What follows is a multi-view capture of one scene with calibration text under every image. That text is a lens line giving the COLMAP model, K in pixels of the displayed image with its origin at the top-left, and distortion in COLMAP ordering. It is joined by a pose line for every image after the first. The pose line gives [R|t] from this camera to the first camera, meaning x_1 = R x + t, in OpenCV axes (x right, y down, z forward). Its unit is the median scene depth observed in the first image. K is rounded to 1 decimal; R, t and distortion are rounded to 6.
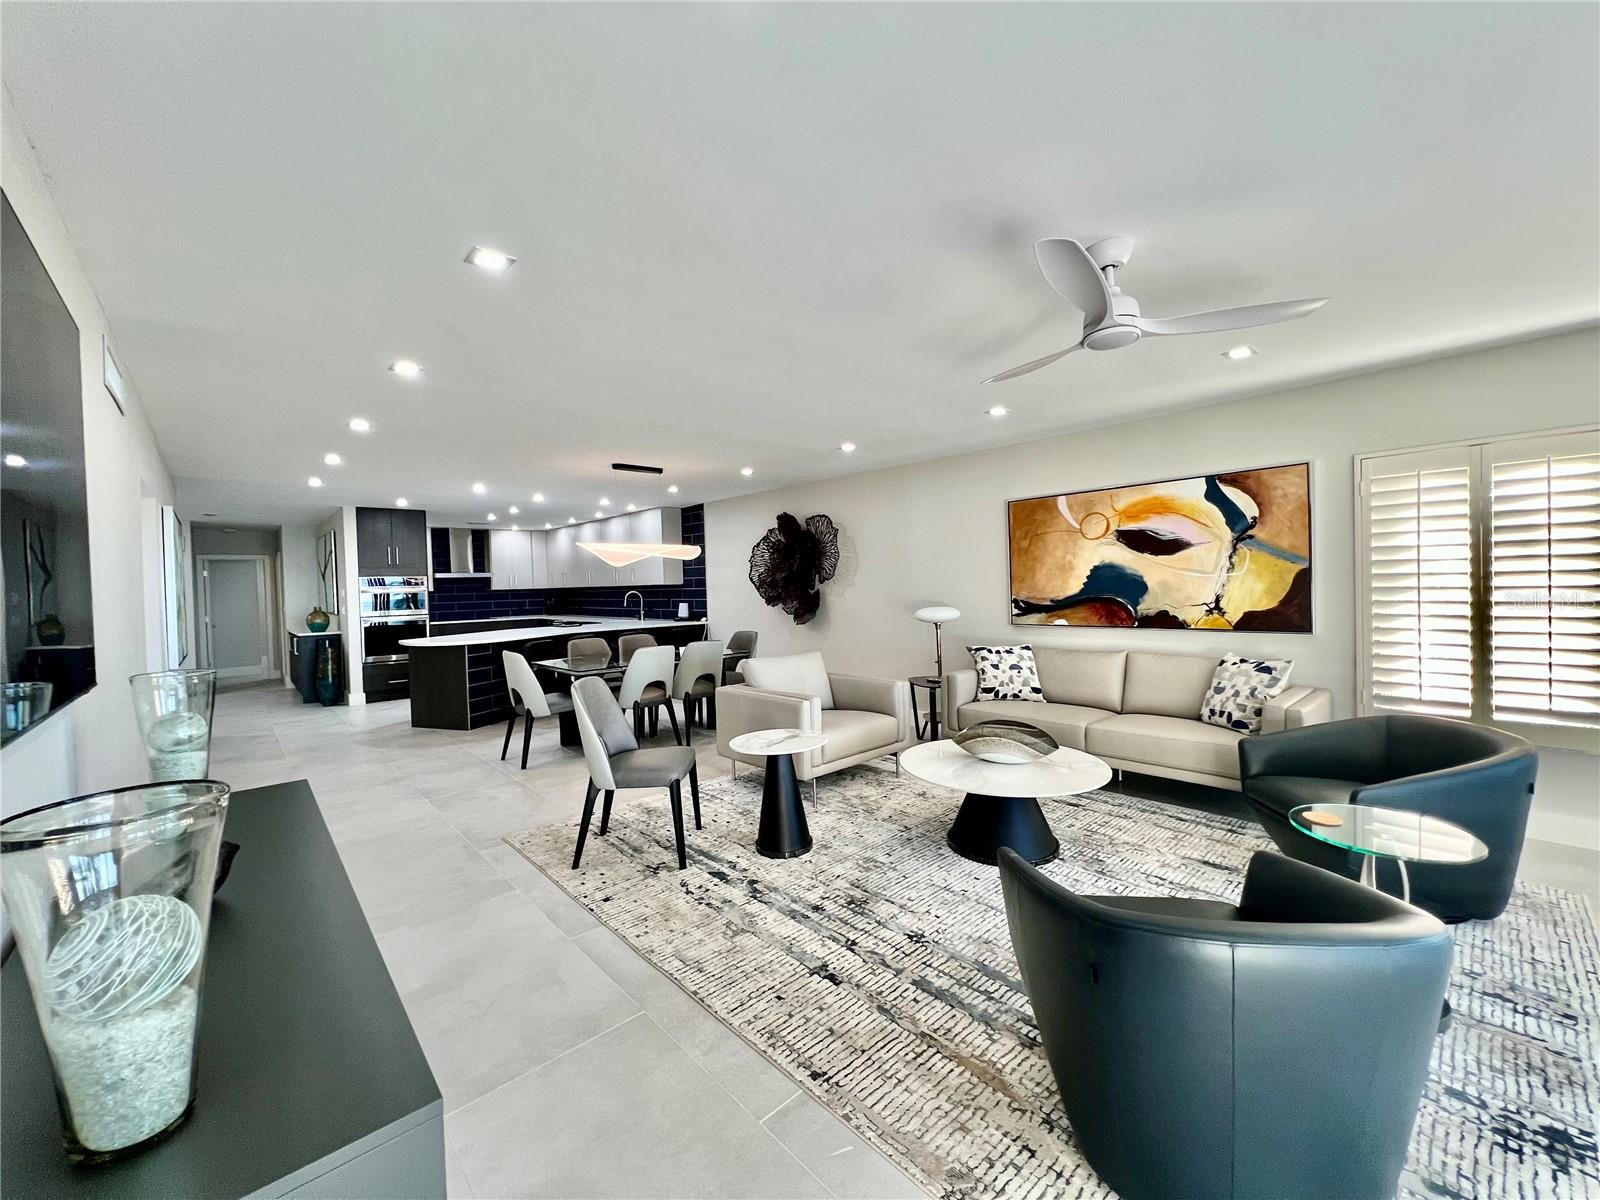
lens RADIAL K [[640.2, 0, 797.0], [0, 640.2, 599.5], [0, 0, 1]] dist [-0.001294, 0.000012]
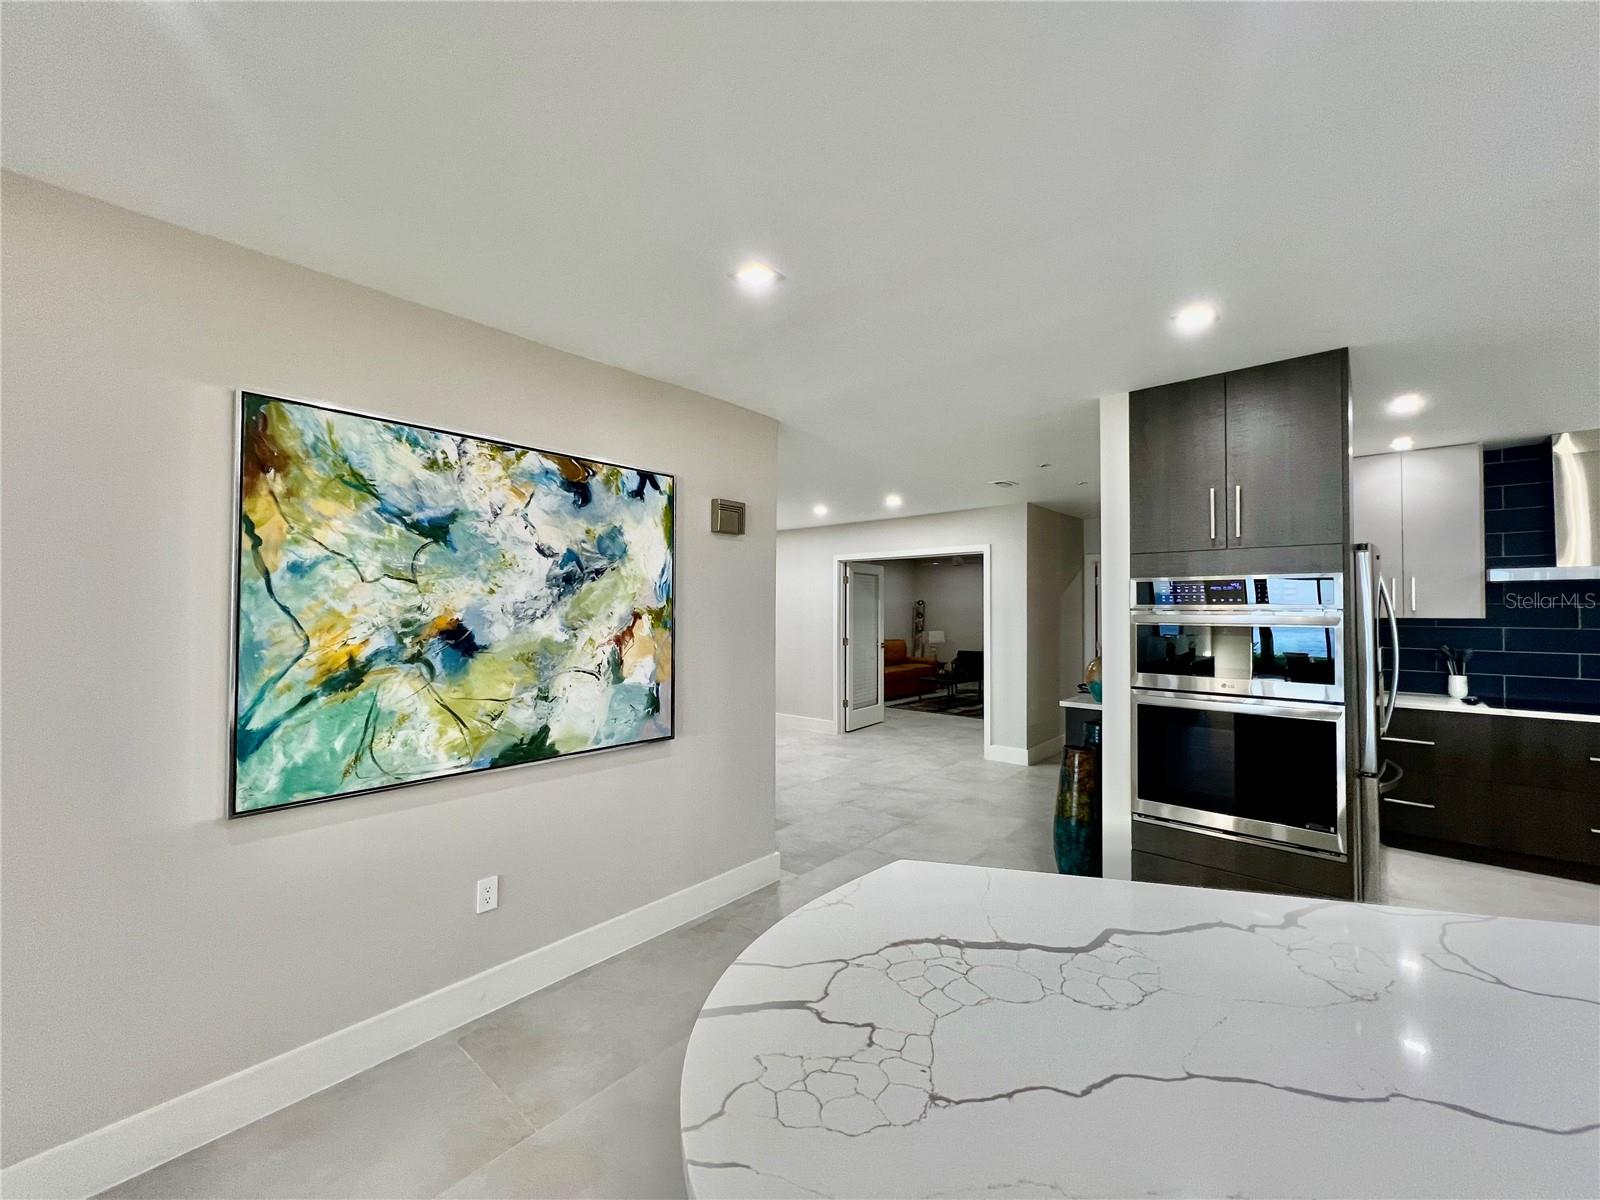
lens RADIAL K [[639.1, 0, 795.3], [0, 639.1, 598.5], [0, 0, 1]] dist [-0.000091, 0.000487]
pose [[0.110342, 0.008277, -0.993859, -0.549008], [-0.028298, 0.999586, 0.005183, -0.032976], [0.993491, 0.027552, 0.110531, 1.247085]]
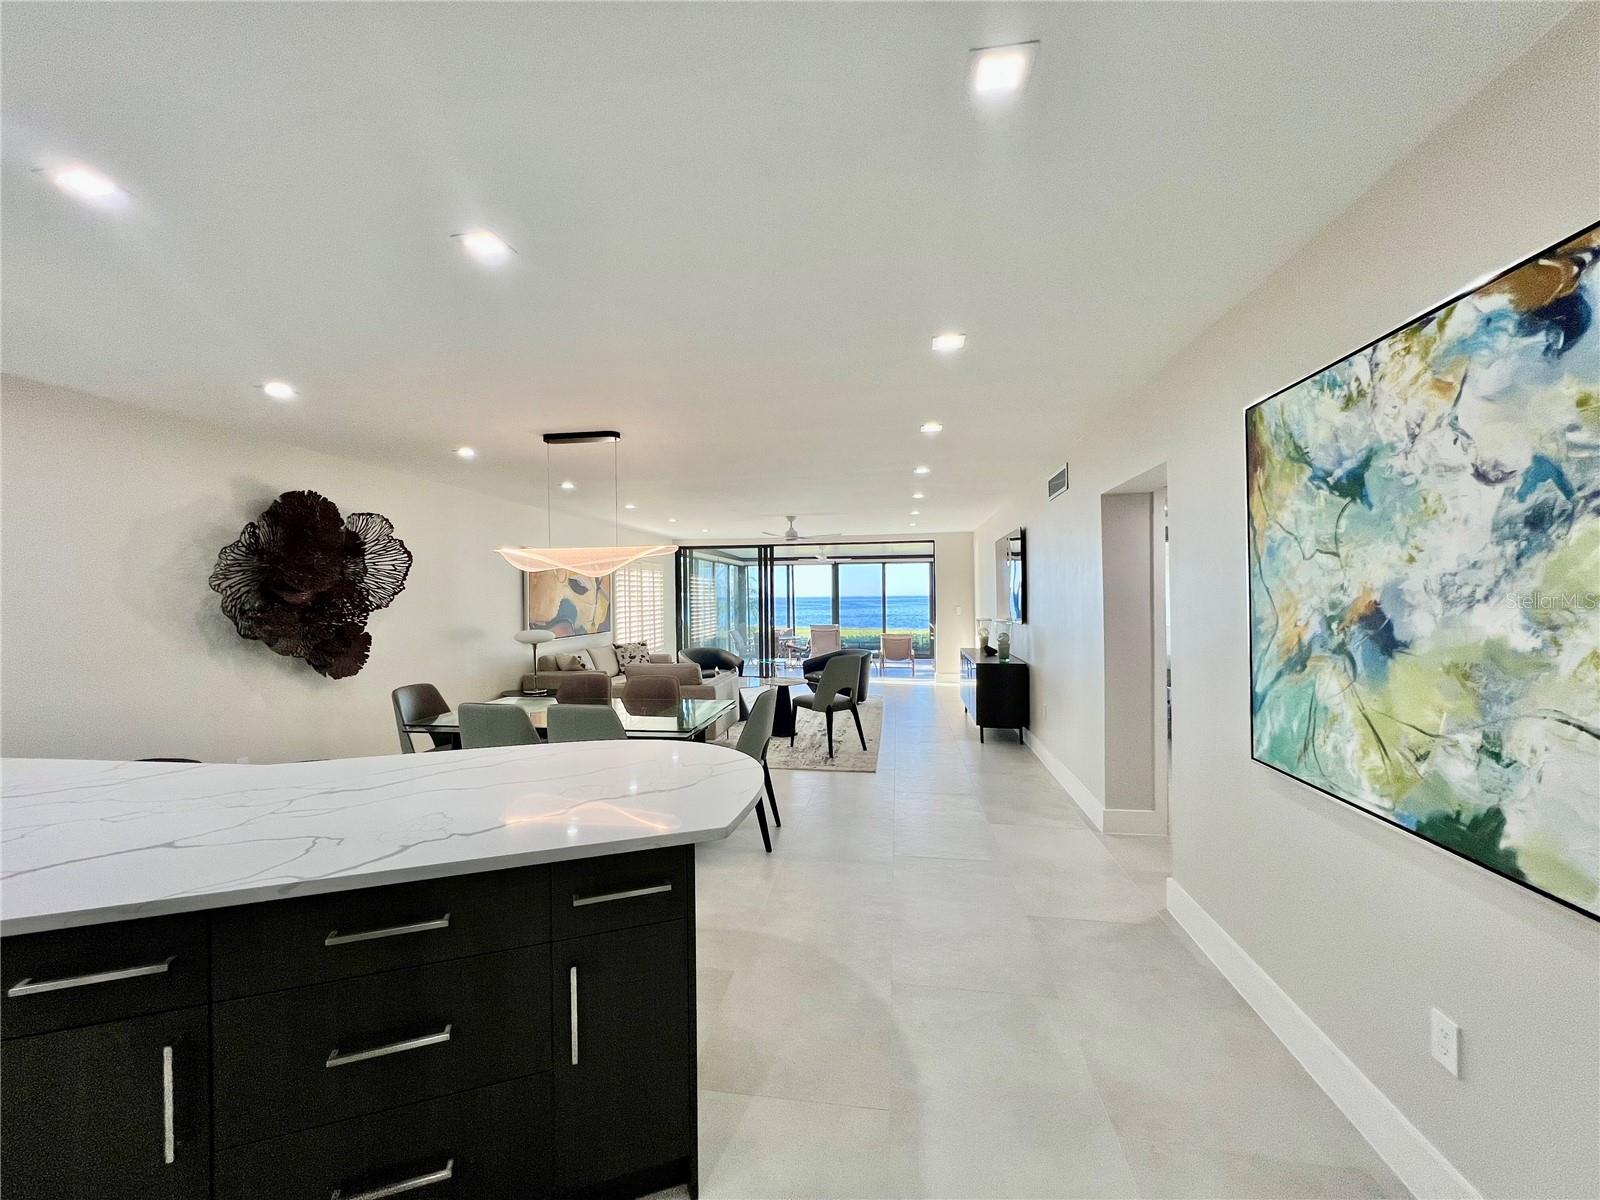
lens RADIAL K [[639.1, 0, 795.3], [0, 639.1, 598.5], [0, 0, 1]] dist [-0.000091, 0.000487]
pose [[-0.627637, 0.031244, 0.777879, -1.093862], [0.045826, 0.998944, -0.003149, -0.023169], [-0.777156, 0.033671, -0.628406, 1.494133]]
